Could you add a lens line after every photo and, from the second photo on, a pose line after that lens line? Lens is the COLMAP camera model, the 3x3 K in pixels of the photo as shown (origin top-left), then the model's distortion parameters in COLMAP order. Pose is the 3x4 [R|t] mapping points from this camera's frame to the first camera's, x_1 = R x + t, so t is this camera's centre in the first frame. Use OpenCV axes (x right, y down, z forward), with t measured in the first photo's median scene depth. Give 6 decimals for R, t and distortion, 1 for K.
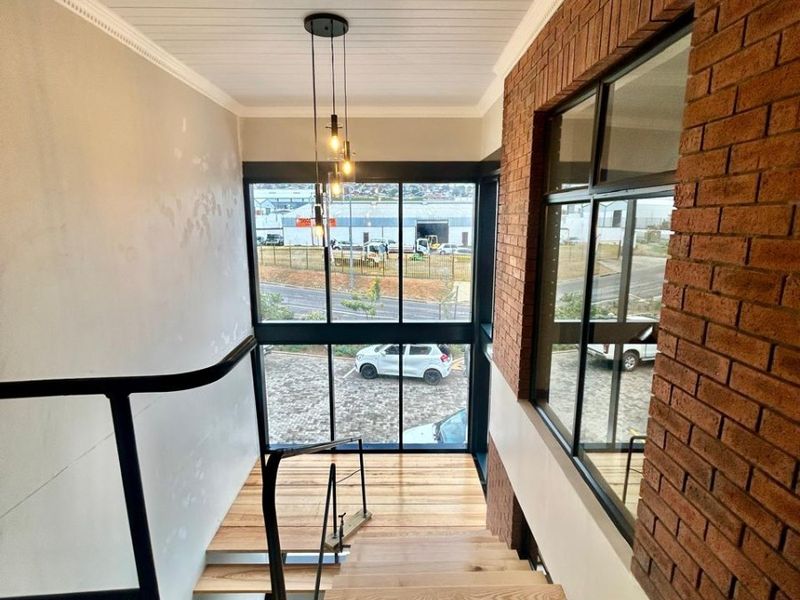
lens RADIAL K [[425.2, 0, 401.0], [0, 425.2, 296.7], [0, 0, 1]] dist [-0.005194, 0.002066]
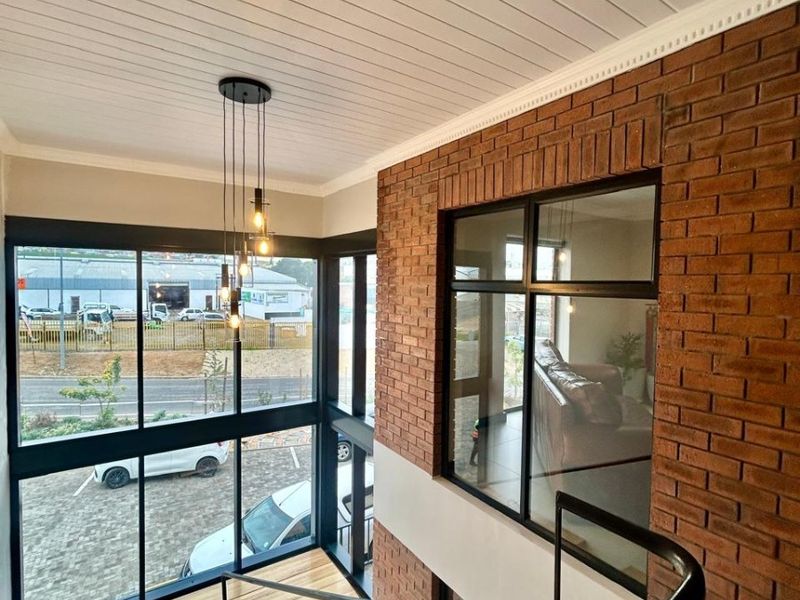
lens RADIAL K [[425.2, 0, 404.2], [0, 425.2, 295.6], [0, 0, 1]] dist [-0.005194, 0.002066]
pose [[0.833027, -0.006470, 0.553195, -0.387039], [0.088228, 0.988688, -0.121294, -0.079189], [-0.546153, 0.149849, 0.824174, 0.150736]]
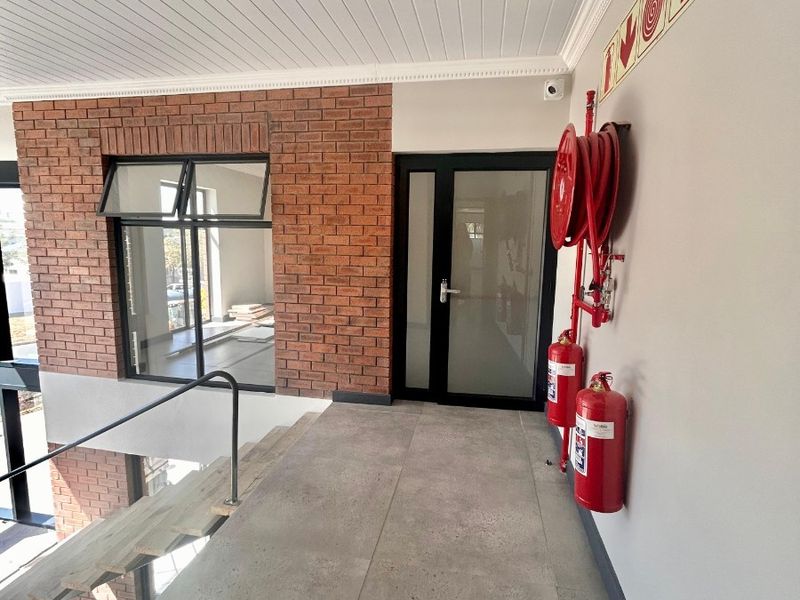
lens RADIAL K [[425.2, 0, 402.4], [0, 425.2, 298.4], [0, 0, 1]] dist [-0.005194, 0.002066]
pose [[0.194309, -0.142771, 0.970495, -0.824336], [0.161706, 0.980478, 0.111864, 0.003197], [-0.967520, 0.135199, 0.213602, -0.111256]]
